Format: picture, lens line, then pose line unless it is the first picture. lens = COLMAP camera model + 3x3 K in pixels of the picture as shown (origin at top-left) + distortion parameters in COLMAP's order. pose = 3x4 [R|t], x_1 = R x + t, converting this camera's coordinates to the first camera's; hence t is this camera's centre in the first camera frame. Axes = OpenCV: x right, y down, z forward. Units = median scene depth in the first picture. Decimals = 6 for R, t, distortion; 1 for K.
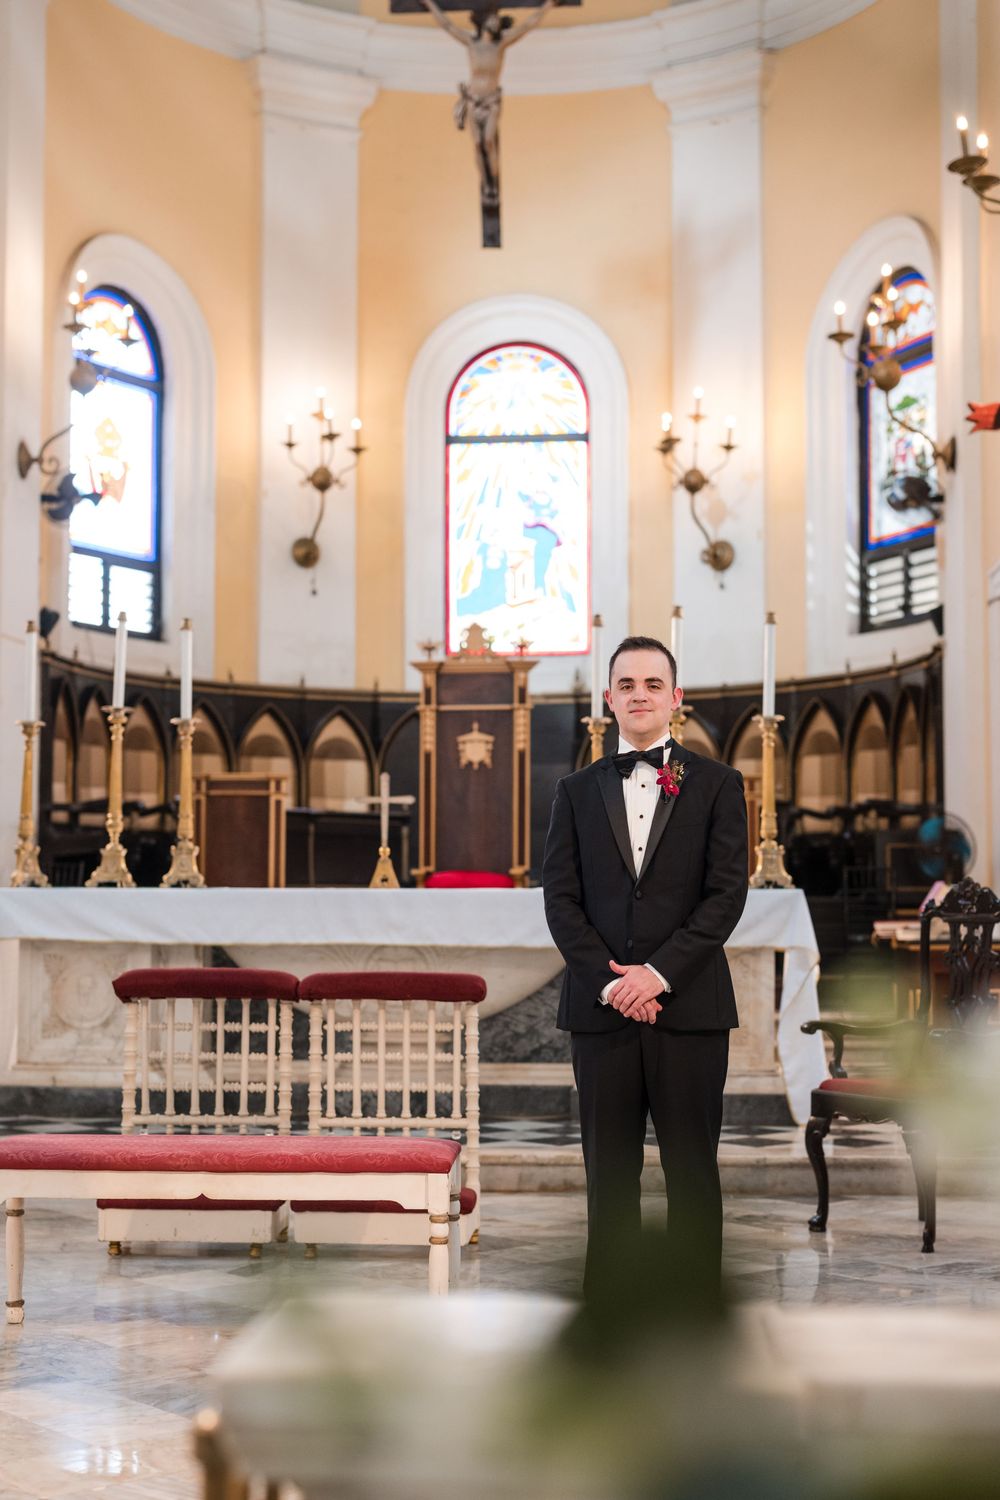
lens RADIAL K [[2235.6, 0, 500.0], [0, 2235.6, 750.0], [0, 0, 1]] dist [0.008592, -0.049957]
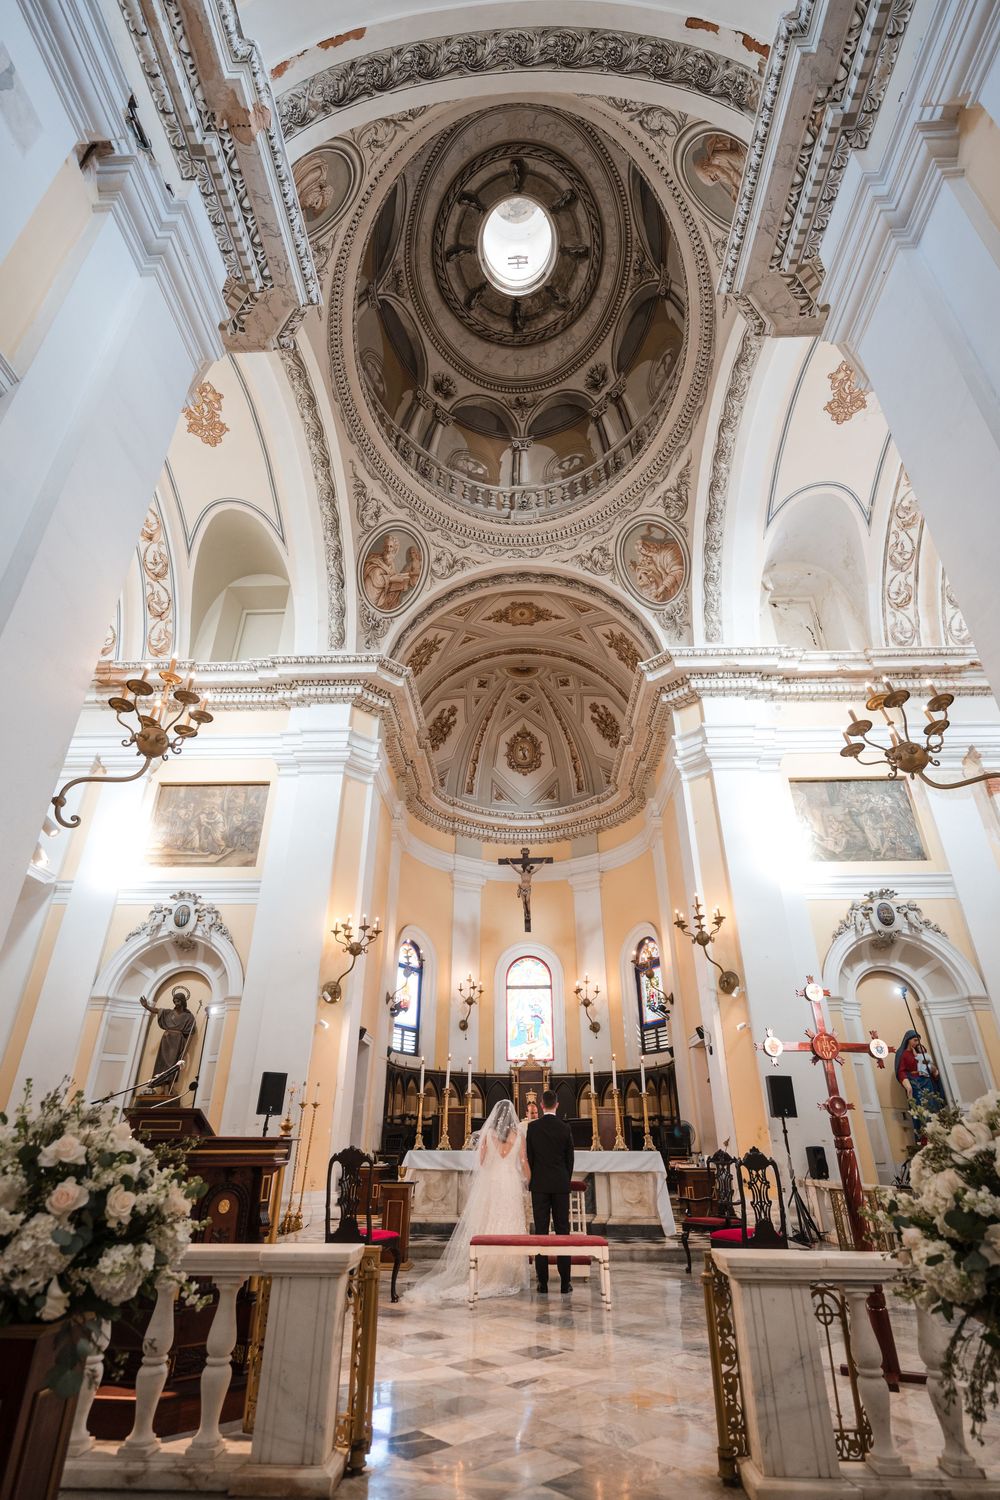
lens RADIAL K [[730.5, 0, 500.0], [0, 730.5, 750.0], [0, 0, 1]] dist [-0.000987, 0.000124]
pose [[0.999785, 0.010446, 0.017936, -0.064943], [-0.002043, 0.909445, -0.415819, -0.014467], [-0.020656, 0.415693, 0.909270, -0.112320]]
